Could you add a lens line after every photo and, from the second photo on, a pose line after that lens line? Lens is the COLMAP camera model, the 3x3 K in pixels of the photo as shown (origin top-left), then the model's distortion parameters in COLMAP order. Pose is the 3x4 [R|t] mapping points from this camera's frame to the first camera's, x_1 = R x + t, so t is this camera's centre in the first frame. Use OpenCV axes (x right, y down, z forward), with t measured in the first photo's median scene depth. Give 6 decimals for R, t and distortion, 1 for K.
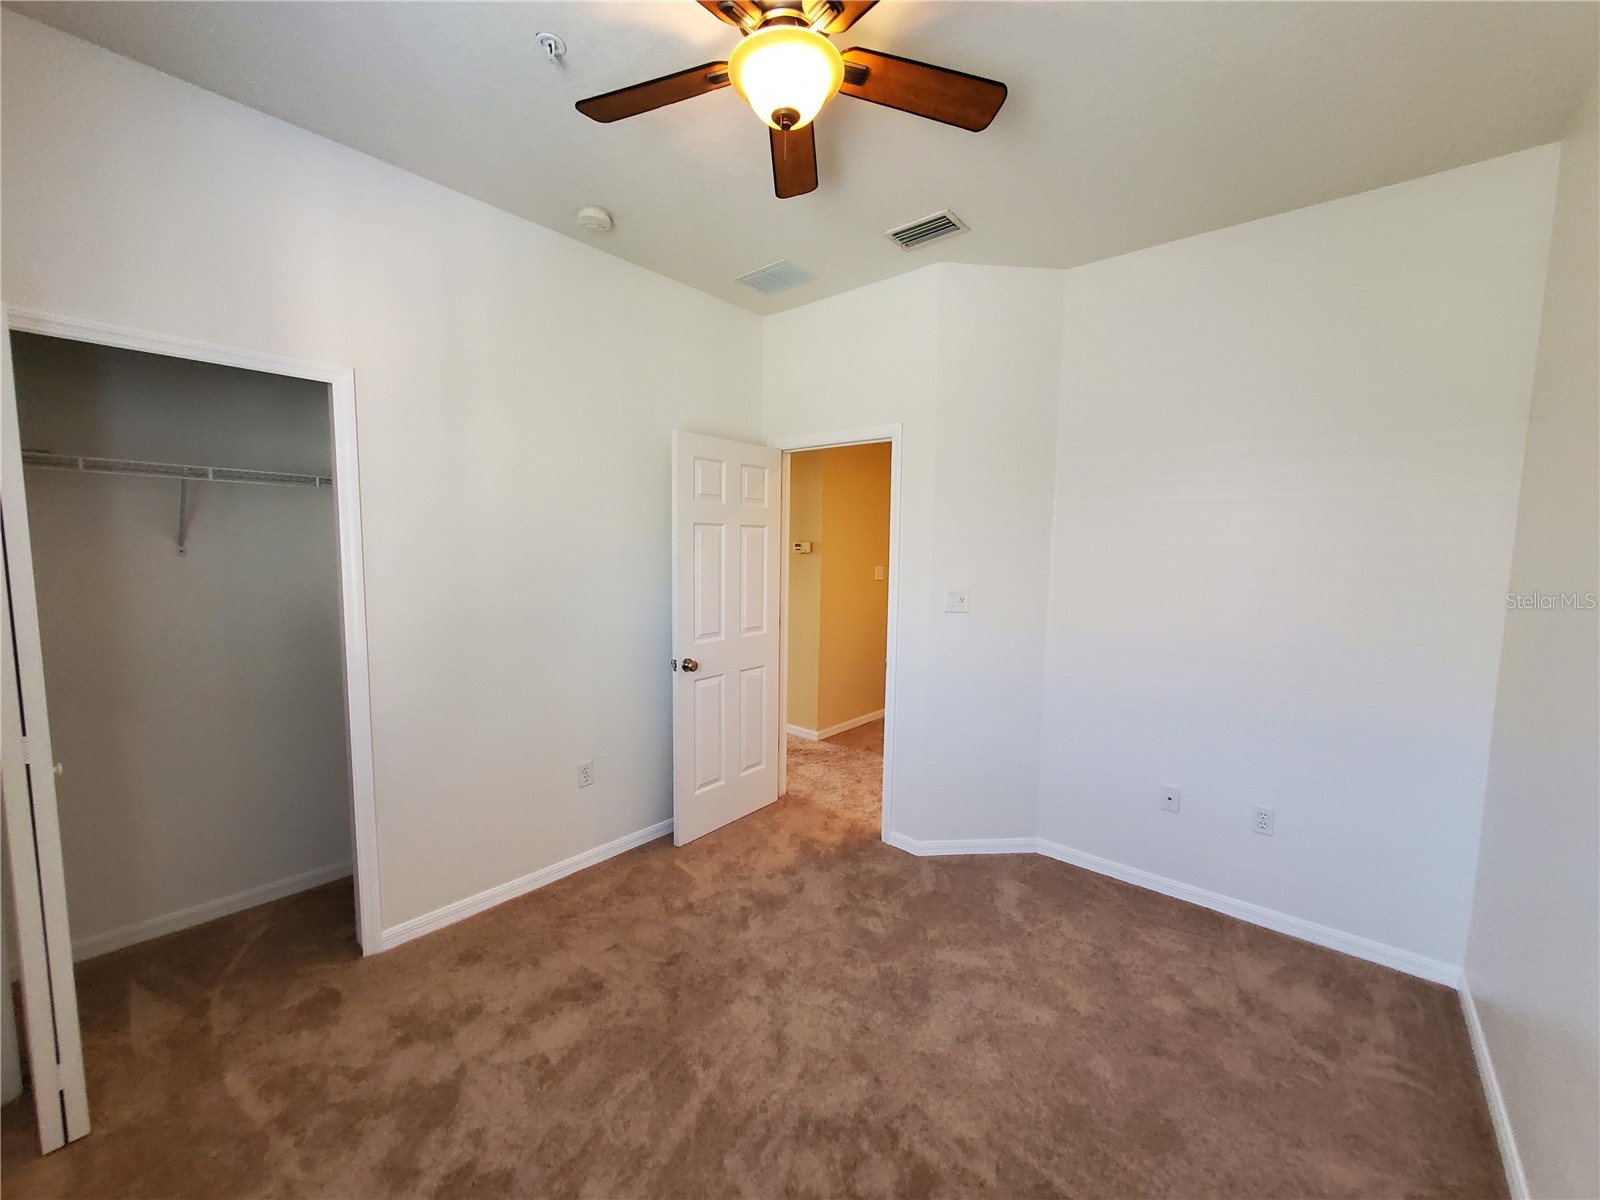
lens RADIAL K [[632.9, 0, 800.0], [0, 632.9, 600.0], [0, 0, 1]] dist [0.007949, 0.000048]
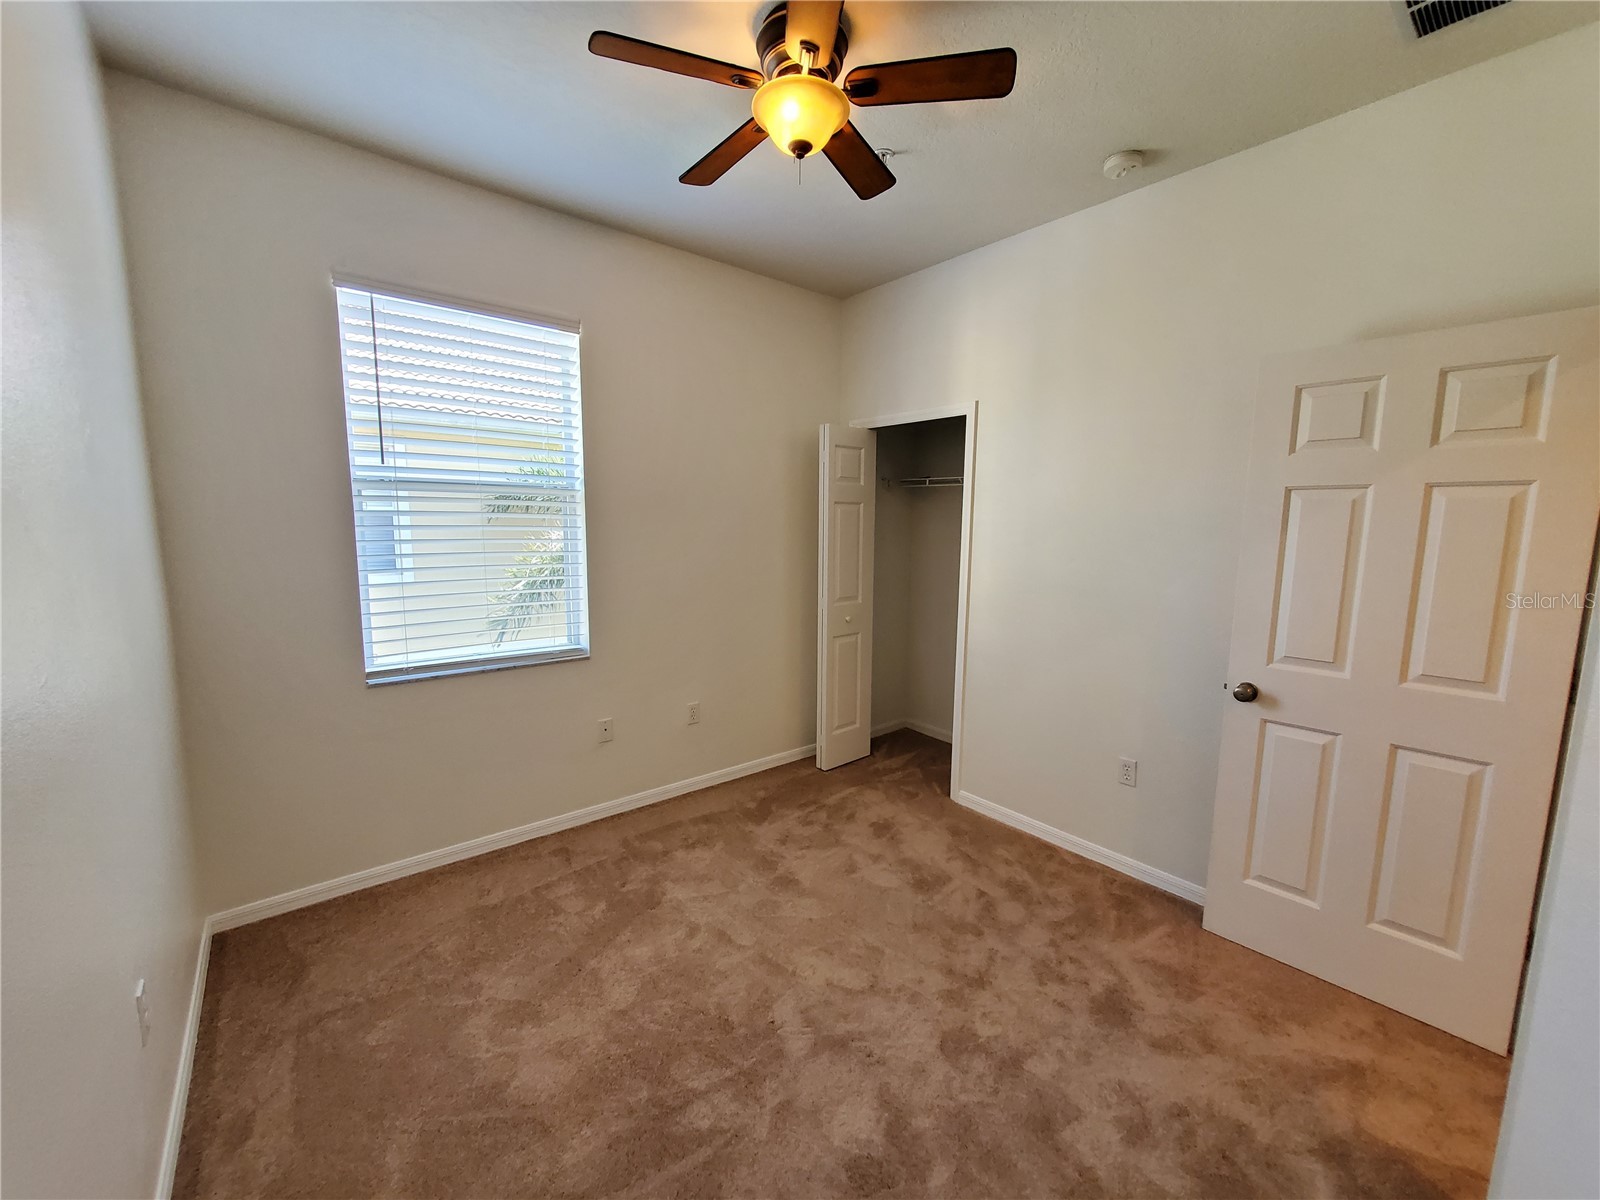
lens RADIAL K [[632.9, 0, 800.0], [0, 632.9, 600.0], [0, 0, 1]] dist [0.007949, 0.000048]
pose [[-0.171839, 0.107059, -0.979290, 0.688320], [-0.084280, 0.988835, 0.122892, -0.052077], [0.981513, 0.103652, -0.160898, 0.724162]]
